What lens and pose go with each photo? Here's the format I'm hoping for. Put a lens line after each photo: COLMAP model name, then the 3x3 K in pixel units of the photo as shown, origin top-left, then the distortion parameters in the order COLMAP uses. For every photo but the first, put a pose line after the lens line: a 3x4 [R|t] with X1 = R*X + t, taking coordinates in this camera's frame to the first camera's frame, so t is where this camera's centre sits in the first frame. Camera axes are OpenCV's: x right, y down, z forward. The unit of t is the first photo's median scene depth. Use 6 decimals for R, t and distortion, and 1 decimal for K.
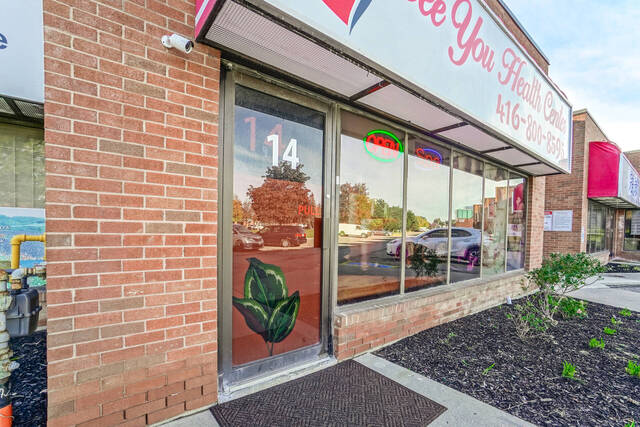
lens RADIAL K [[297.4, 0, 336.7], [0, 297.4, 235.1], [0, 0, 1]] dist [-0.003035, -0.000278]
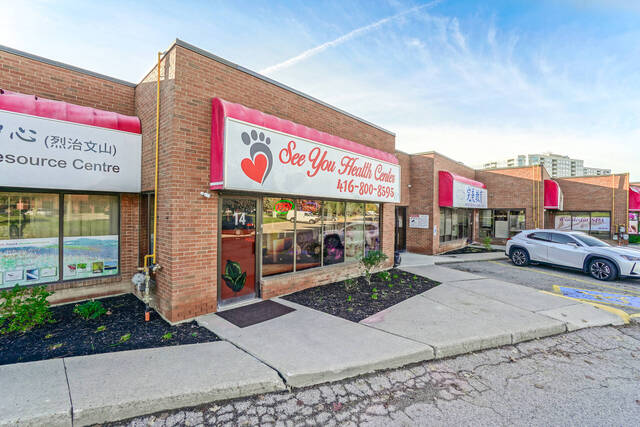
lens RADIAL K [[279.4, 0, 320.0], [0, 279.4, 213.5], [0, 0, 1]] dist [-0.023697, 0.000193]
pose [[0.993351, -0.010455, 0.114648, 0.203454], [0.013139, 0.999656, -0.022679, -0.216702], [-0.114371, 0.024035, 0.993147, -1.264584]]
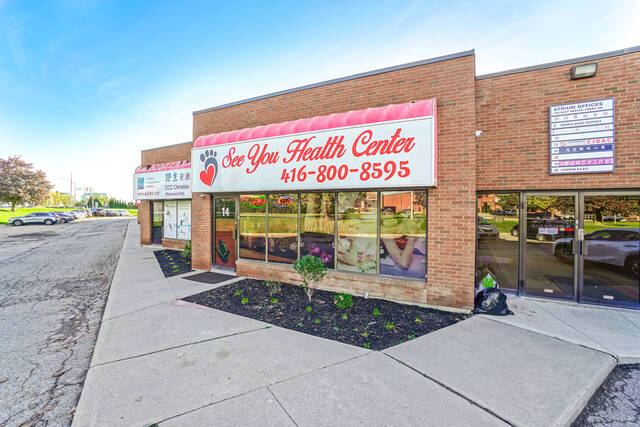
lens RADIAL K [[279.4, 0, 320.0], [0, 279.4, 213.5], [0, 0, 1]] dist [-0.023697, 0.000193]
pose [[0.373930, -0.010109, -0.927402, 2.895819], [-0.025570, 0.999448, -0.021204, -0.178066], [0.927104, 0.031642, 0.373465, 0.652472]]
